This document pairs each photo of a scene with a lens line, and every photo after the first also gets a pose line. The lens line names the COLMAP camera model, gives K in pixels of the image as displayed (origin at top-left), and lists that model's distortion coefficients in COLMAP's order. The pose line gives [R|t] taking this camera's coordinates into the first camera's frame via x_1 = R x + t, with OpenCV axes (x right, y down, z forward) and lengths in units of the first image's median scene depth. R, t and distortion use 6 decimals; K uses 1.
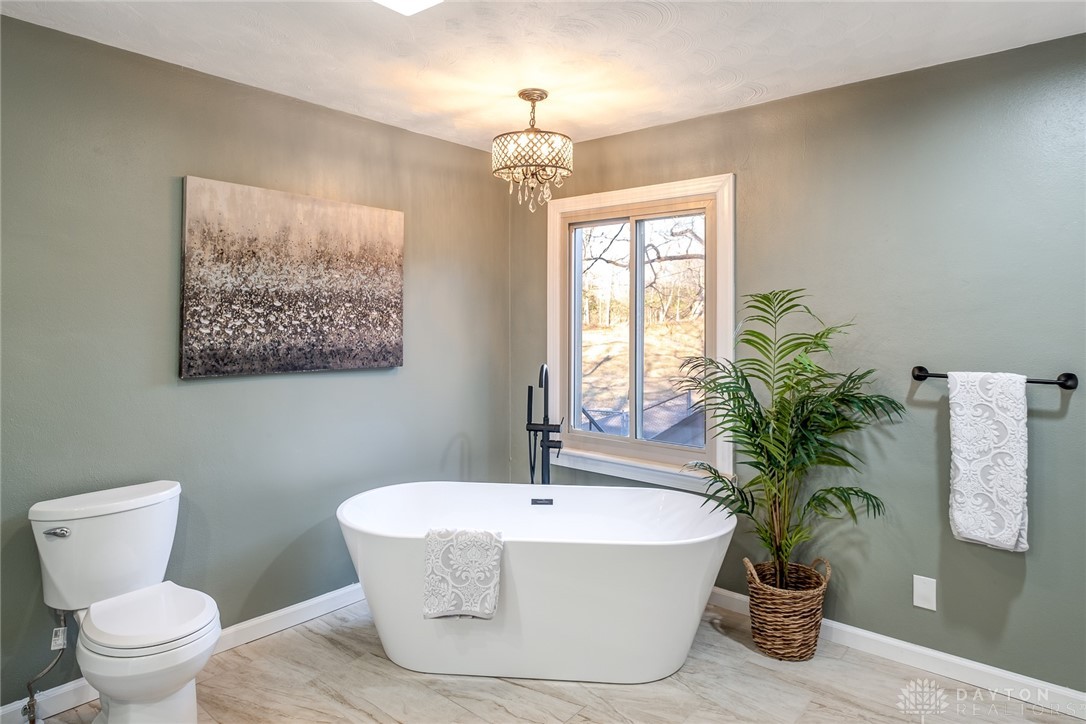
lens RADIAL K [[629.8, 0, 543.9], [0, 629.8, 297.3], [0, 0, 1]] dist [-0.024881, 0.000687]
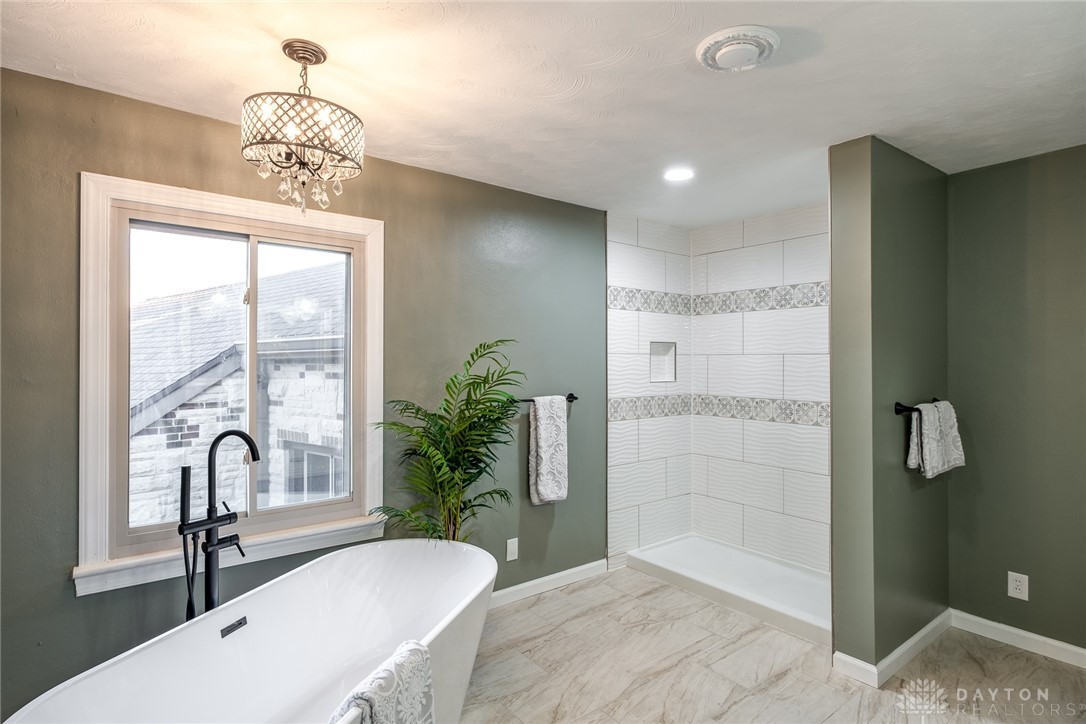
lens RADIAL K [[557.8, 0, 543.0], [0, 557.8, 362.0], [0, 0, 1]] dist [0.001440, 0.000258]
pose [[0.213969, -0.003718, 0.976833, -0.583113], [-0.035417, 0.999306, 0.011561, 0.013844], [-0.976198, -0.037070, 0.213689, 0.590078]]
